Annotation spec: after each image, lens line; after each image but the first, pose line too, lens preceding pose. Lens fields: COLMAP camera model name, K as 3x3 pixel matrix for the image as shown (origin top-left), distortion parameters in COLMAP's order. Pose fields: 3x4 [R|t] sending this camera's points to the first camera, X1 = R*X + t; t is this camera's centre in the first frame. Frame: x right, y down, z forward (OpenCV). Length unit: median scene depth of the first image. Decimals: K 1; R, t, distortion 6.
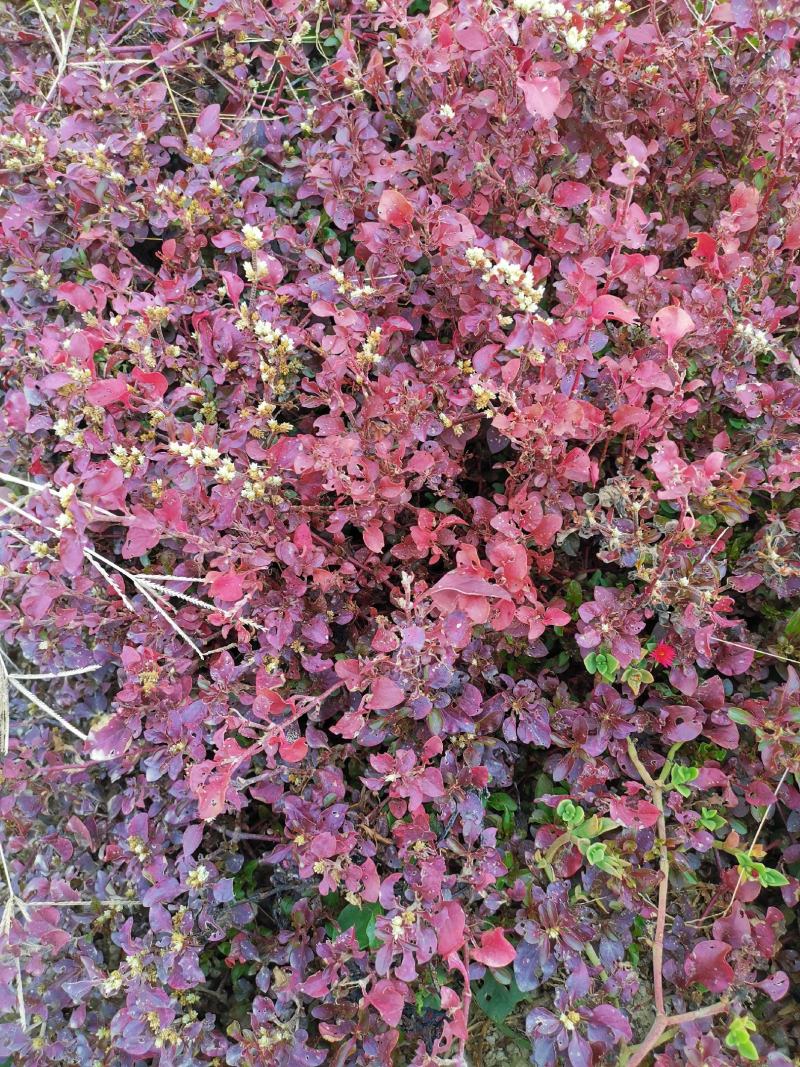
lens RADIAL K [[883.0, 0, 392.4], [0, 883.0, 535.4], [0, 0, 1]] dist [0.056202, -0.035476]
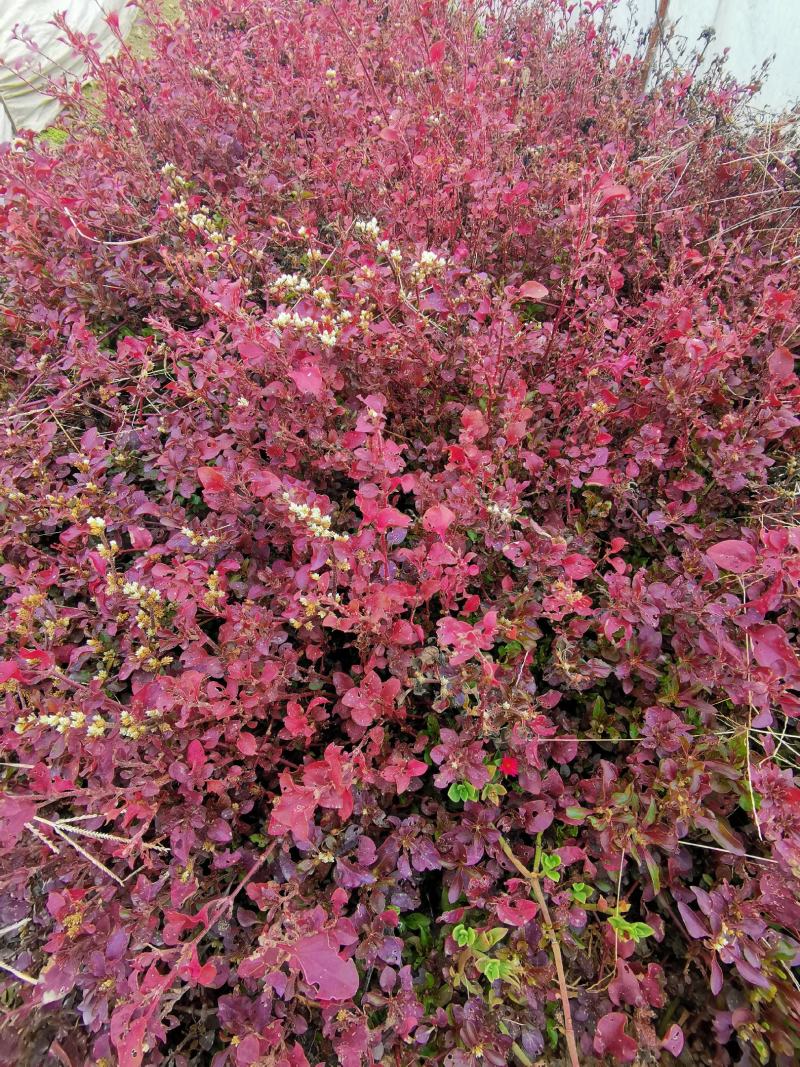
lens RADIAL K [[567.2, 0, 400.5], [0, 567.2, 535.2], [0, 0, 1]] dist [-0.006083, -0.006702]
pose [[0.966695, -0.223050, 0.125500, 0.133210], [0.242365, 0.955368, -0.168909, -0.077987], [-0.082224, 0.193701, 0.977609, 0.175760]]
